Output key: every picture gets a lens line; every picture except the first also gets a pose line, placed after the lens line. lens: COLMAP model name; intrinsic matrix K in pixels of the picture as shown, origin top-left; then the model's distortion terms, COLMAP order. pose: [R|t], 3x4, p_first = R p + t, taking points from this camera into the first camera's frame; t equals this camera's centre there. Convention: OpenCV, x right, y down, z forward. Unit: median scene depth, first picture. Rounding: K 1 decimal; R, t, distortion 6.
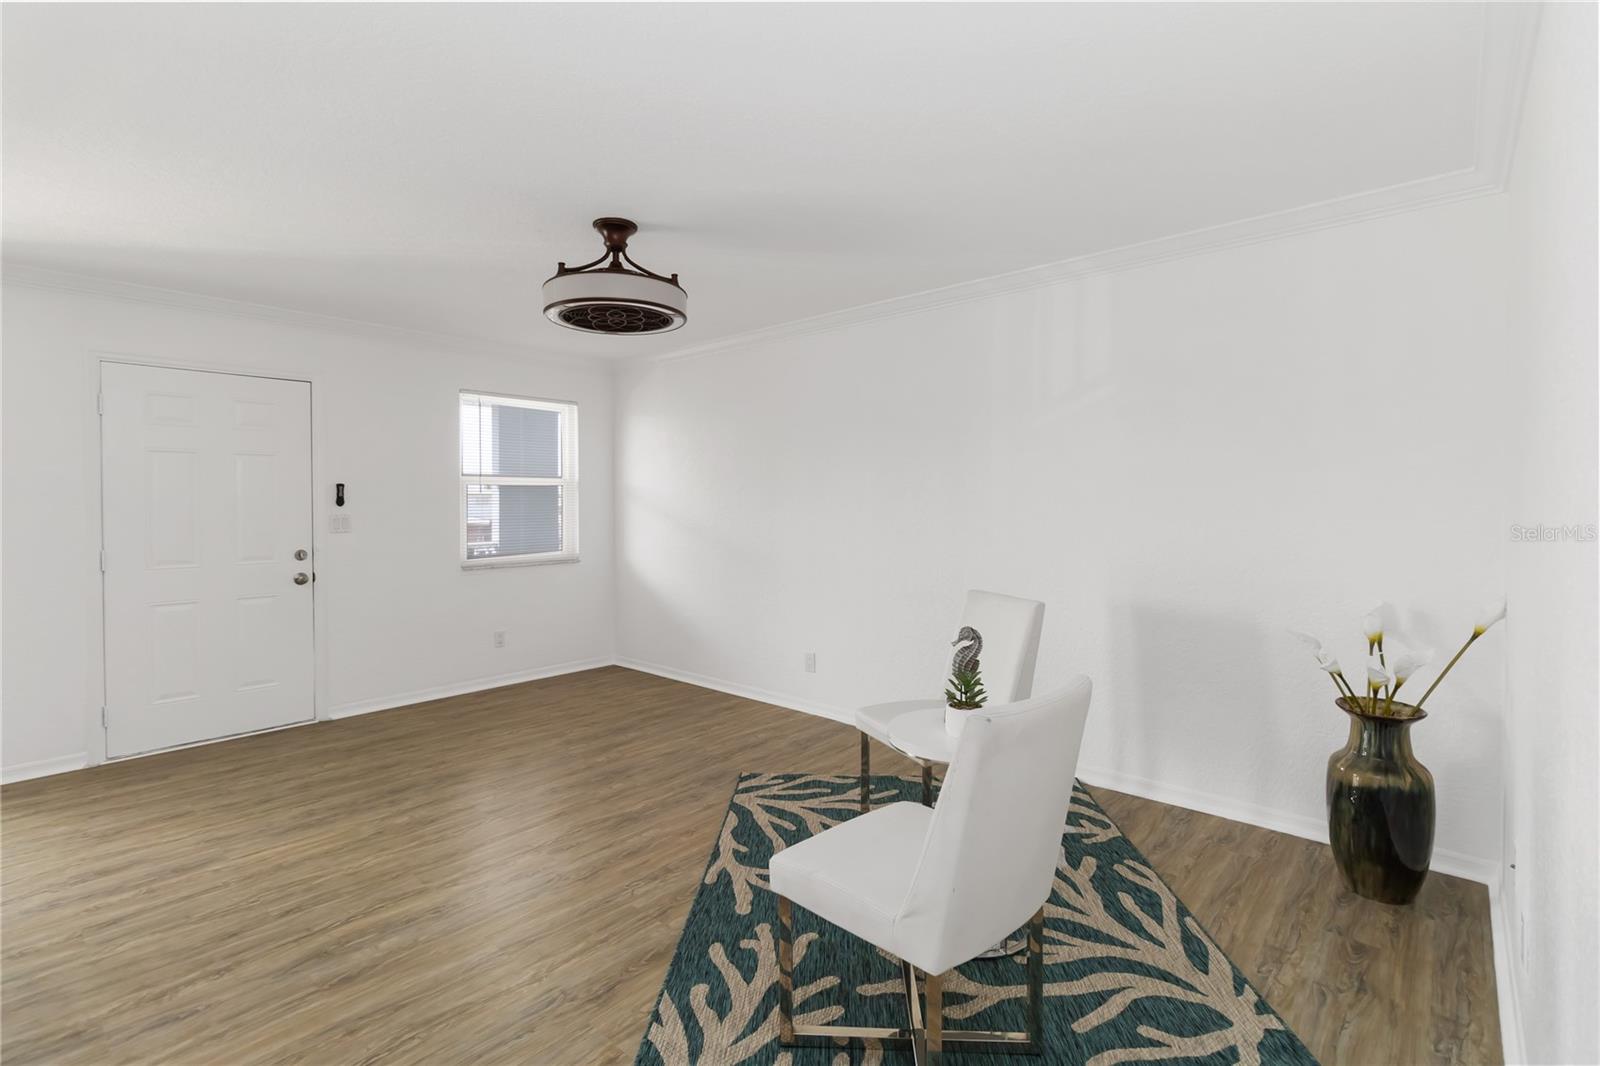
lens RADIAL K [[743.3, 0, 796.5], [0, 743.3, 508.6], [0, 0, 1]] dist [0.000955, 0.000320]
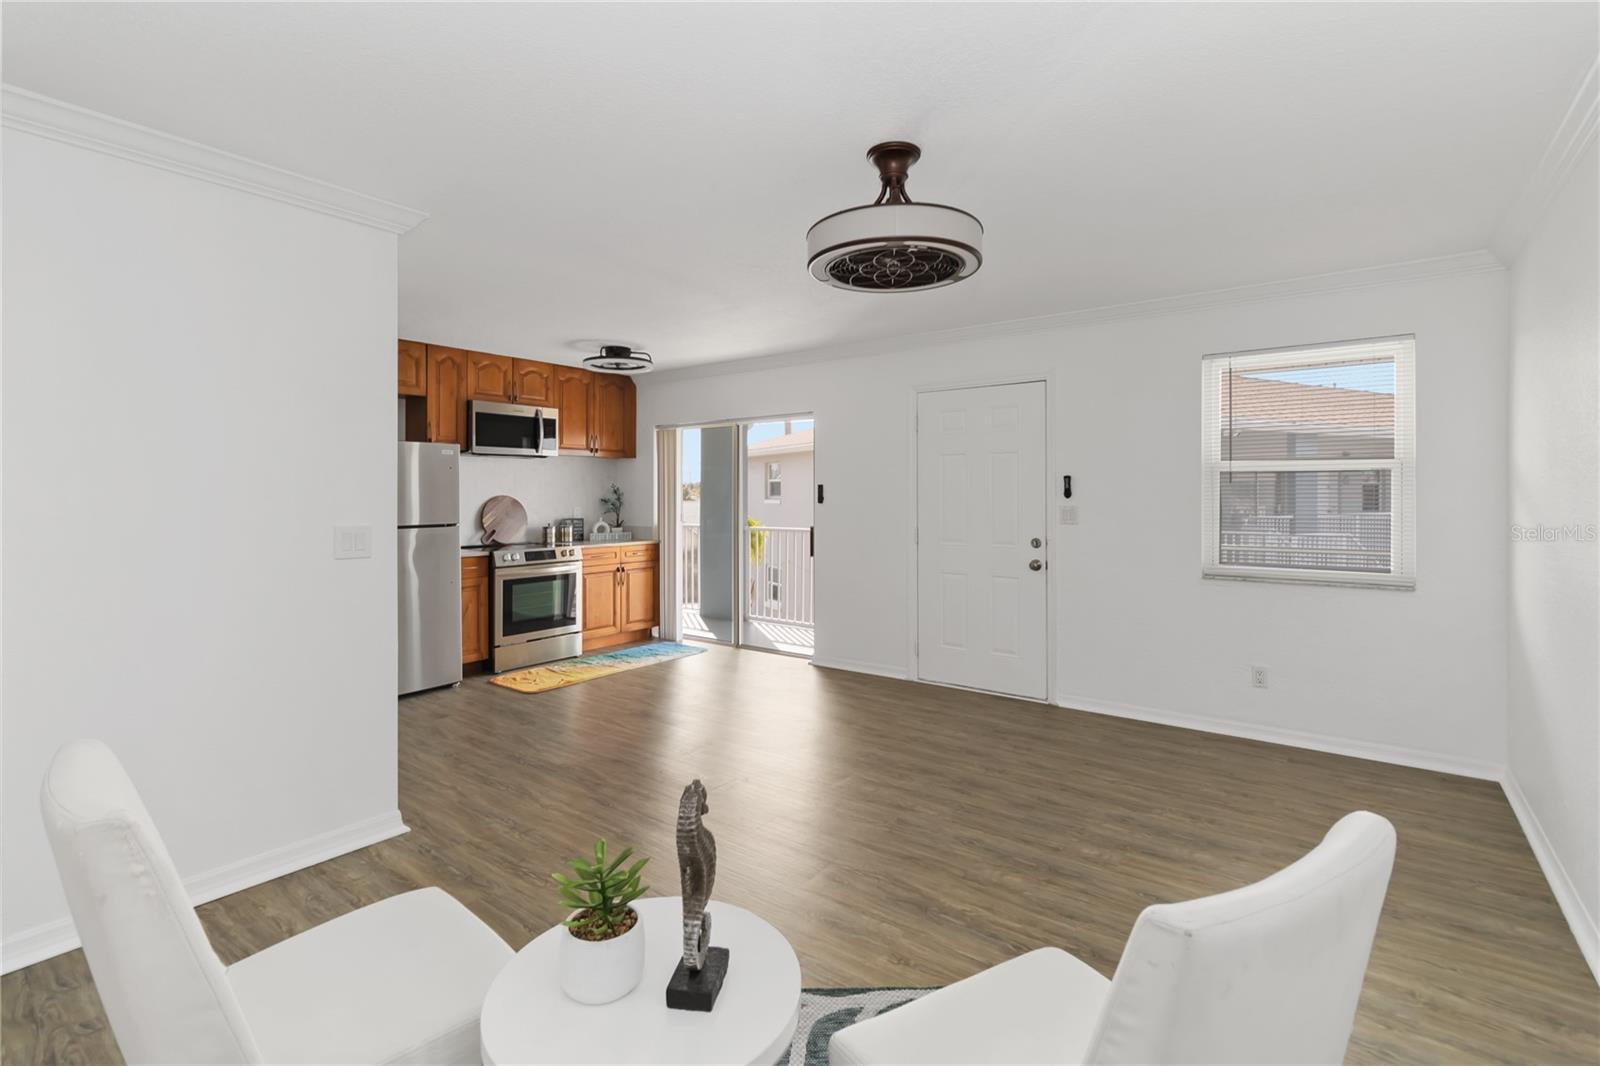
lens RADIAL K [[743.3, 0, 796.5], [0, 743.3, 508.6], [0, 0, 1]] dist [0.000955, 0.000320]
pose [[0.075738, 0.025946, -0.996790, 0.464088], [-0.010269, 0.999629, 0.025240, -0.013404], [0.997075, 0.008325, 0.075976, 0.710267]]
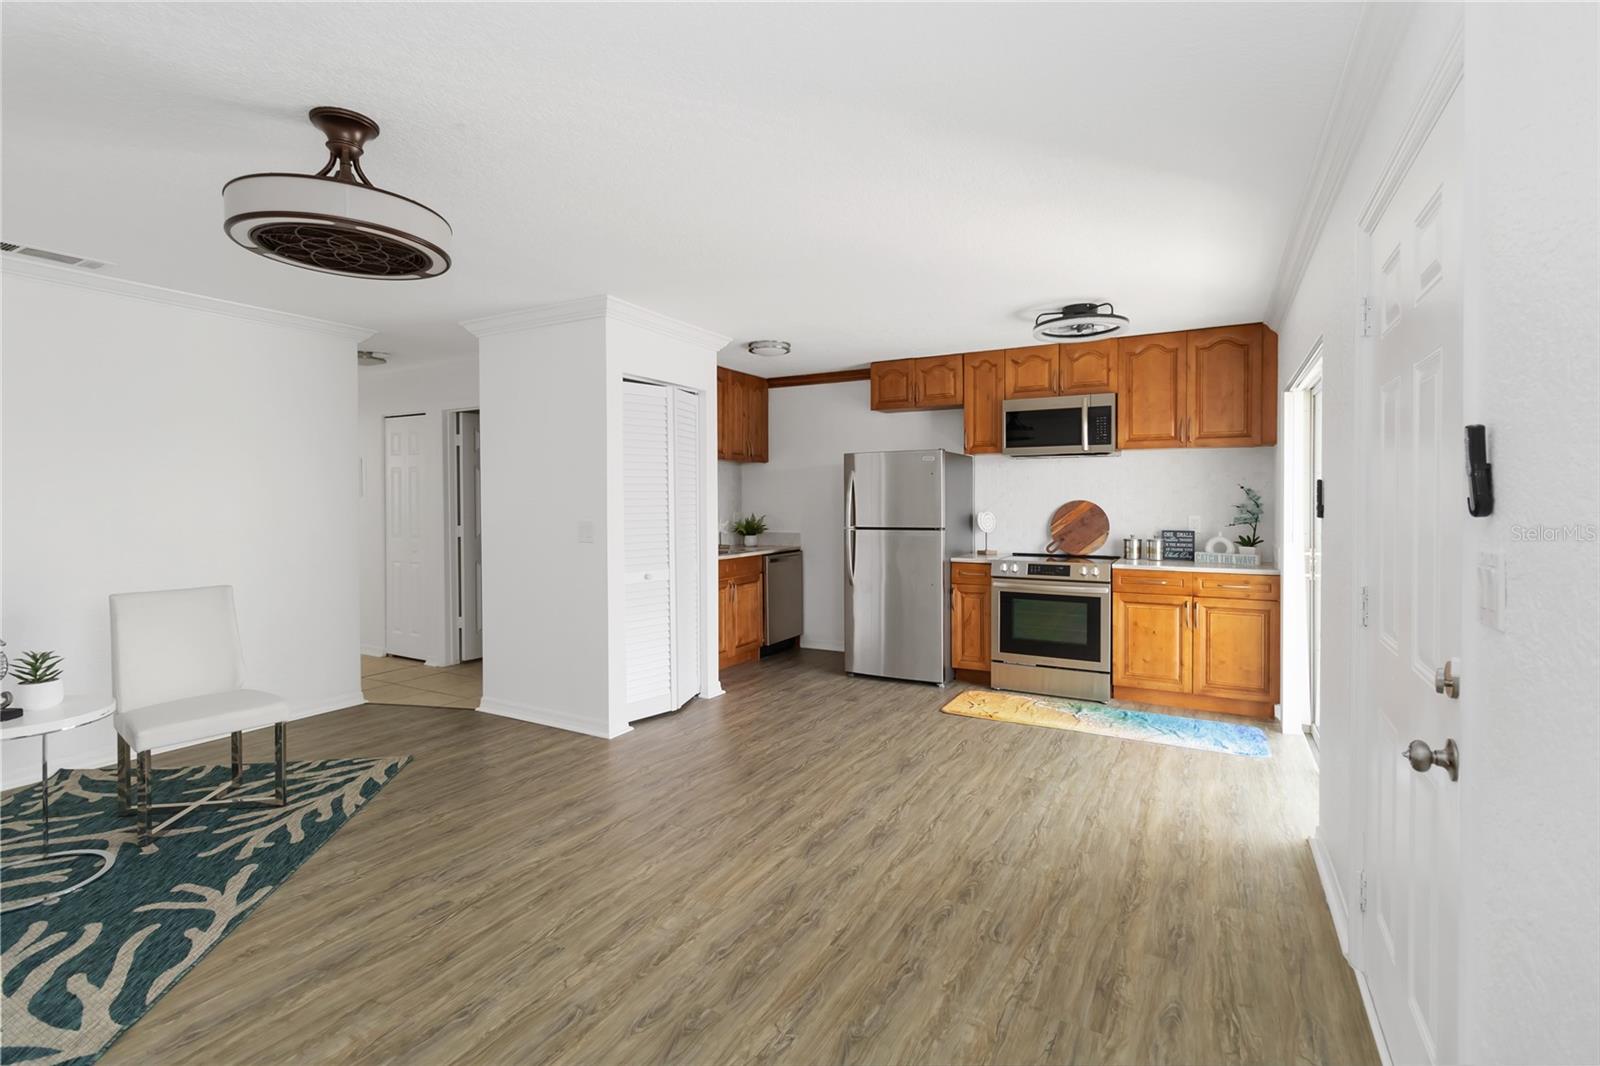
lens RADIAL K [[743.3, 0, 796.5], [0, 743.3, 508.6], [0, 0, 1]] dist [0.000955, 0.000320]
pose [[-0.978370, 0.008866, -0.206671, -0.442291], [0.003759, 0.999678, 0.025091, -0.015863], [0.206826, 0.023771, -0.978089, 1.535488]]
